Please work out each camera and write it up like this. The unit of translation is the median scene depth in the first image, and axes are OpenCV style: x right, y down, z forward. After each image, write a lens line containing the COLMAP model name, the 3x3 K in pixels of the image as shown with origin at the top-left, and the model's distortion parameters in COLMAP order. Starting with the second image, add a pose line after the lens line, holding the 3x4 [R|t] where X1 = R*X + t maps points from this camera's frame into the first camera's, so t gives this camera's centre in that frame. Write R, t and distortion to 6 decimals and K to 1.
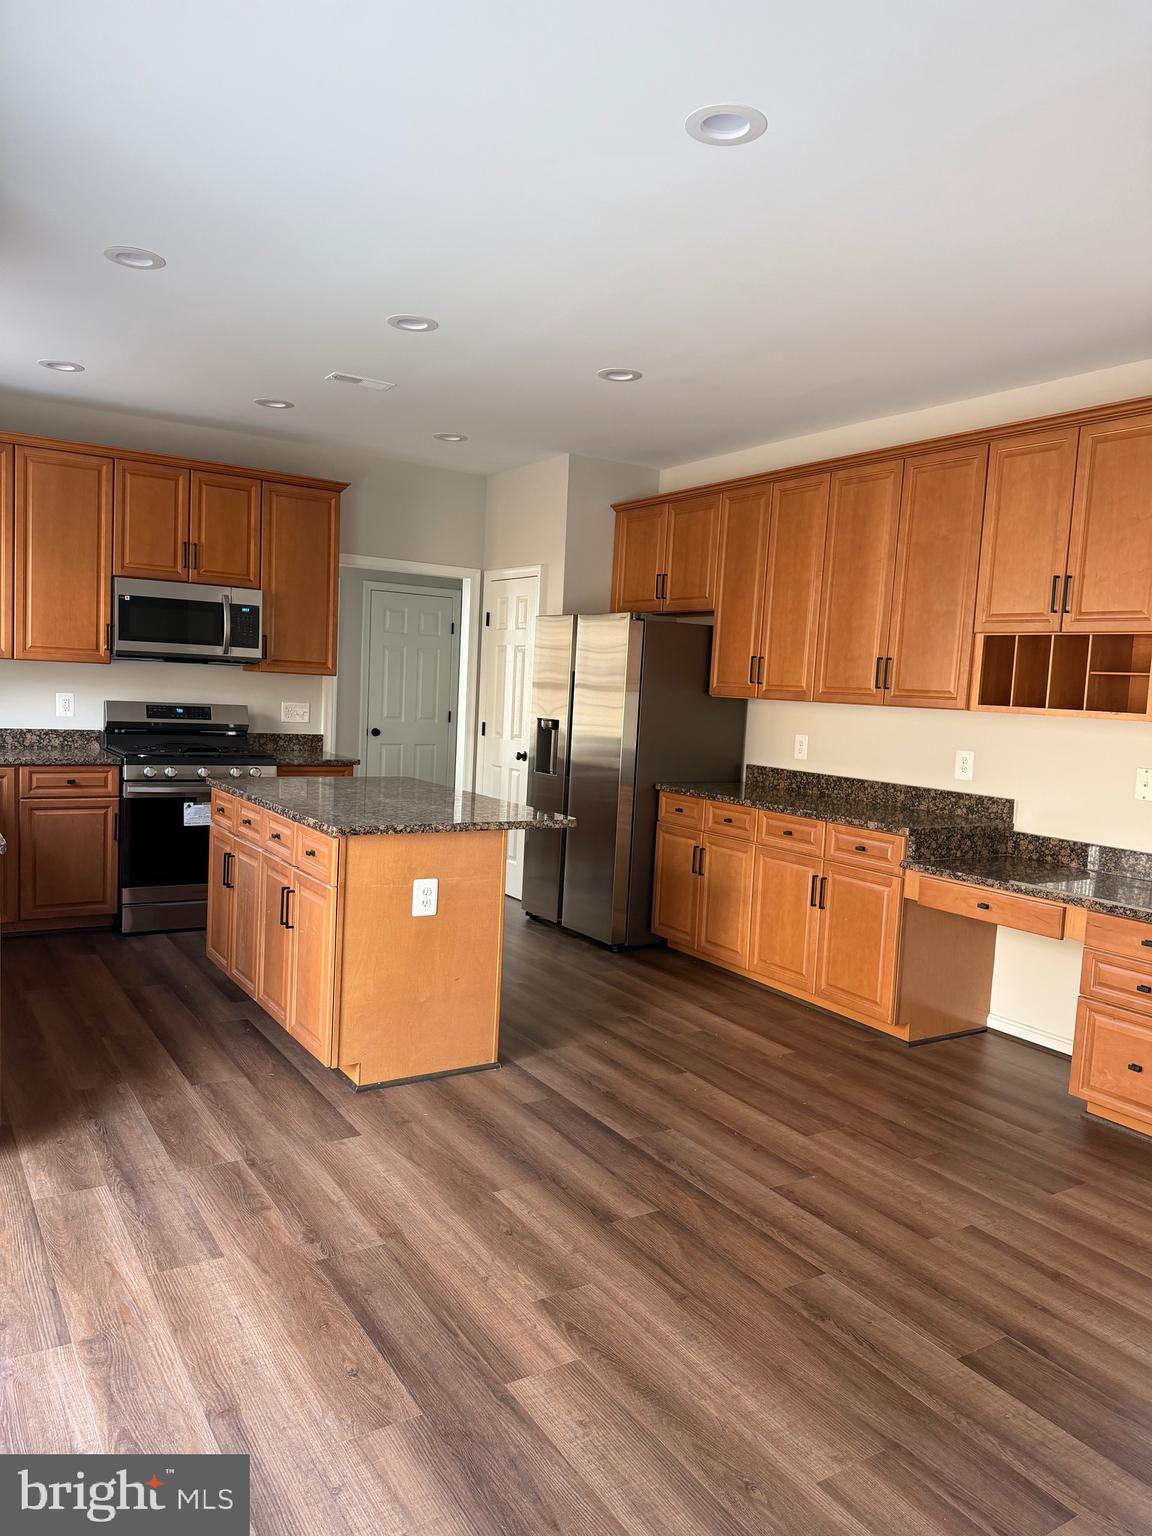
lens RADIAL K [[1065.5, 0, 576.9], [0, 1065.5, 775.6], [0, 0, 1]] dist [0.157708, -0.295586]
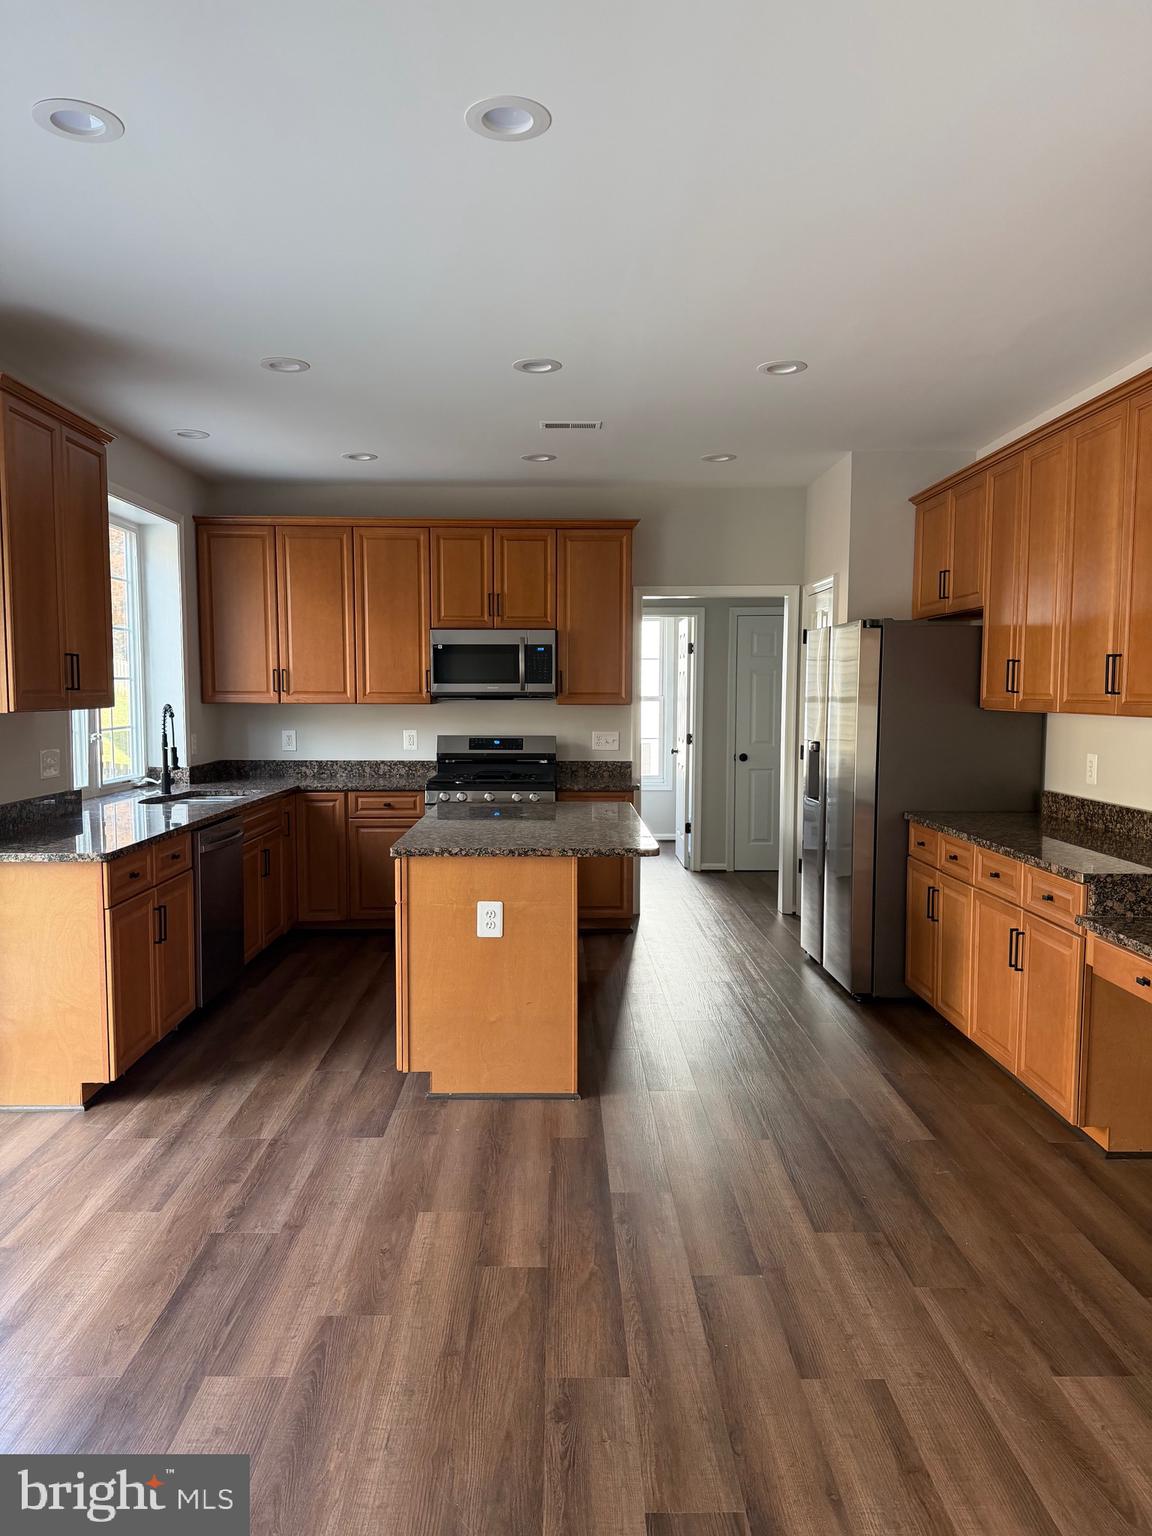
lens RADIAL K [[1074.0, 0, 576.0], [0, 1074.0, 768.0], [0, 0, 1]] dist [0.108372, -0.171500]
pose [[0.846530, -0.010290, -0.532242, 0.362892], [-0.005969, 0.999567, -0.028819, -0.001938], [0.532308, 0.027574, 0.846101, 0.123467]]
